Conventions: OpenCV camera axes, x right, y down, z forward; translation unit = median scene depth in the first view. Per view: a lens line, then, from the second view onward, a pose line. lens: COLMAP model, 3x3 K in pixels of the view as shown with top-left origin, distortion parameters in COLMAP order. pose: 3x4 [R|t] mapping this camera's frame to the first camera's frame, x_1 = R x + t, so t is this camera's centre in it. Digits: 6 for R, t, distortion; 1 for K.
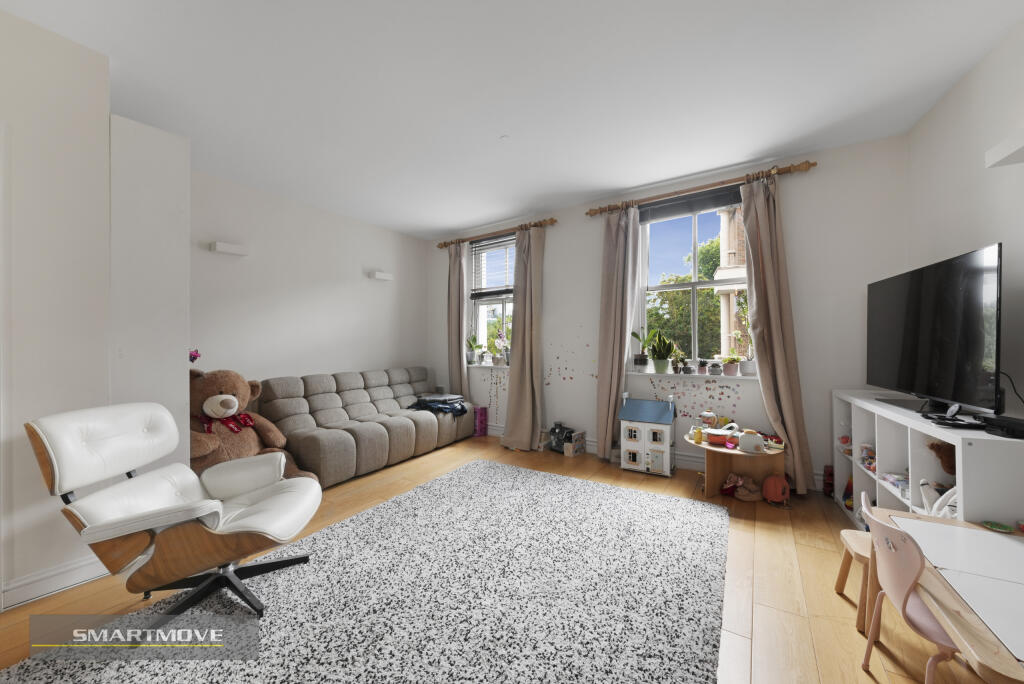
lens RADIAL K [[376.2, 0, 517.5], [0, 376.2, 341.0], [0, 0, 1]] dist [0.000465, 0.000161]
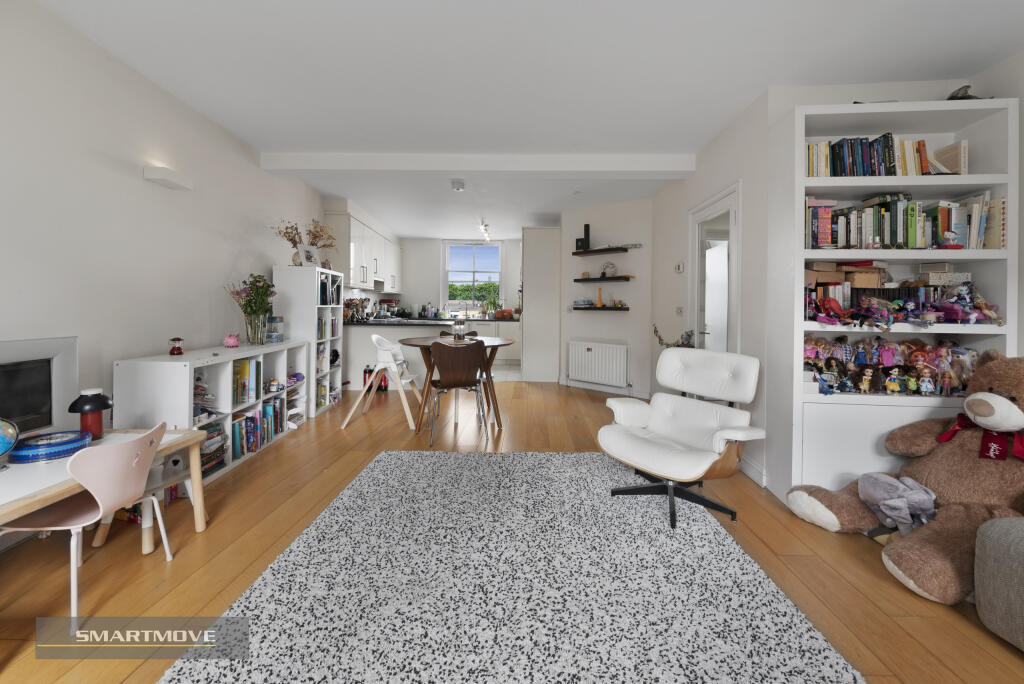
lens RADIAL K [[372.7, 0, 530.3], [0, 372.7, 308.5], [0, 0, 1]] dist [0.000204, 0.000022]
pose [[-0.839009, -0.011252, -0.544001, 0.335647], [-0.009116, 0.999937, -0.006622, 0.013018], [0.544041, -0.000597, -0.839059, 1.807227]]
